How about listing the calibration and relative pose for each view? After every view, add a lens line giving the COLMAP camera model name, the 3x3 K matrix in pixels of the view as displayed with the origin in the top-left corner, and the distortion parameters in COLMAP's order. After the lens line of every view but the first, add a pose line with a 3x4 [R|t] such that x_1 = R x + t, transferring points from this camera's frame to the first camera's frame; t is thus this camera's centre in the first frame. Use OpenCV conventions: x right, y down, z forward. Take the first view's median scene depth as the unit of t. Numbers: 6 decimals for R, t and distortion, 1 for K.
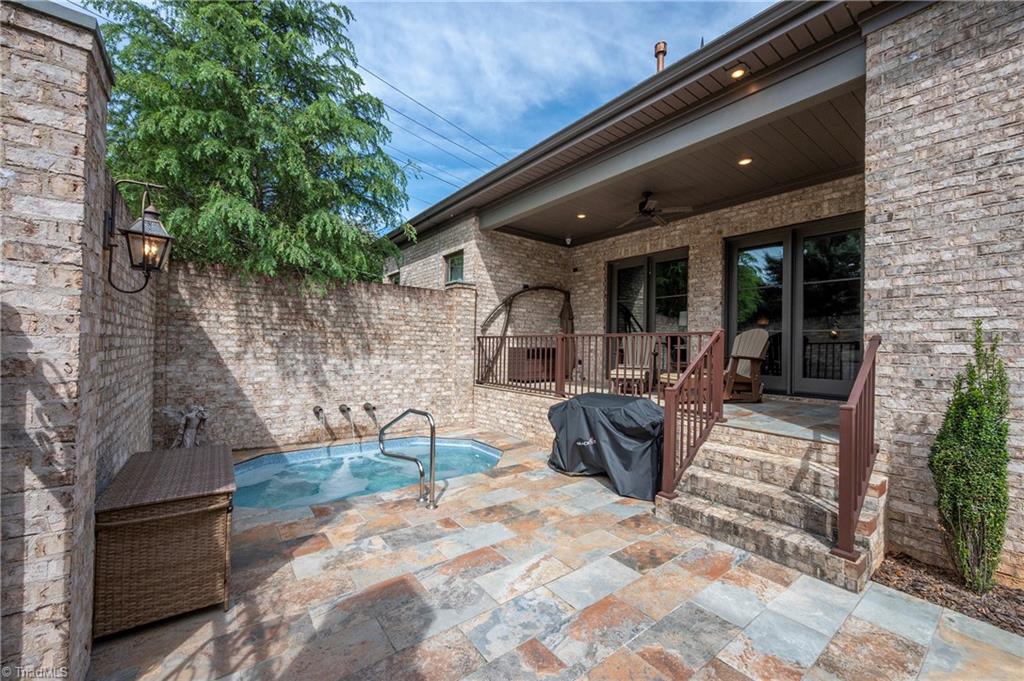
lens RADIAL K [[401.6, 0, 512.8], [0, 401.6, 342.0], [0, 0, 1]] dist [0.001065, 0.000043]
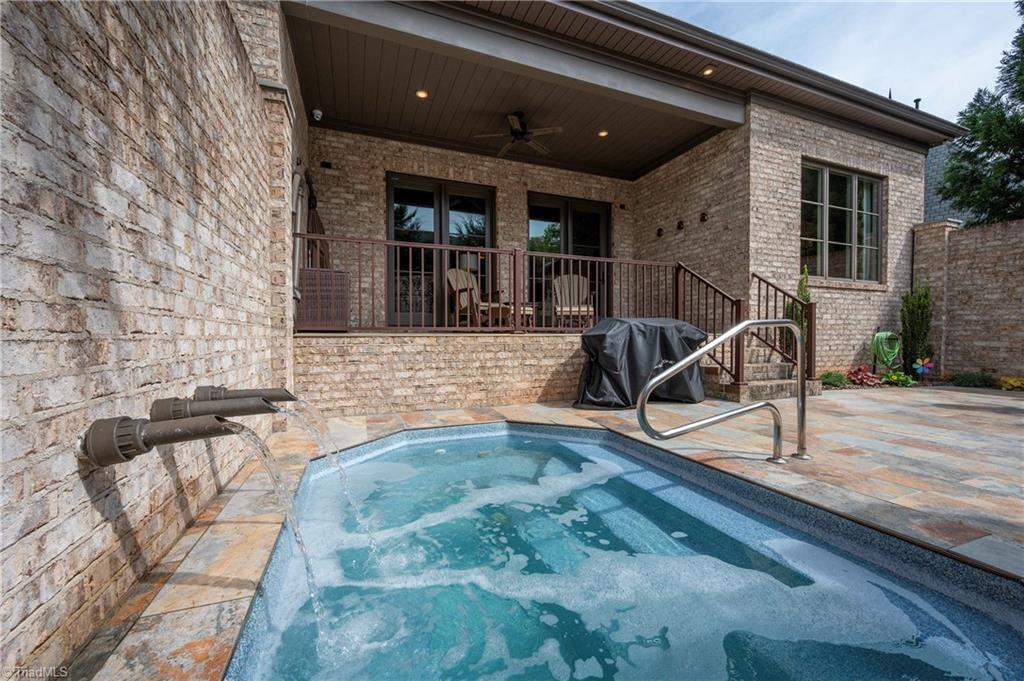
lens RADIAL K [[401.6, 0, 513.8], [0, 401.6, 340.1], [0, 0, 1]] dist [0.001065, 0.000043]
pose [[0.271014, -0.032619, 0.962023, -0.742662], [-0.005459, 0.999358, 0.035423, 0.148137], [-0.962560, -0.014852, 0.270662, 0.981404]]
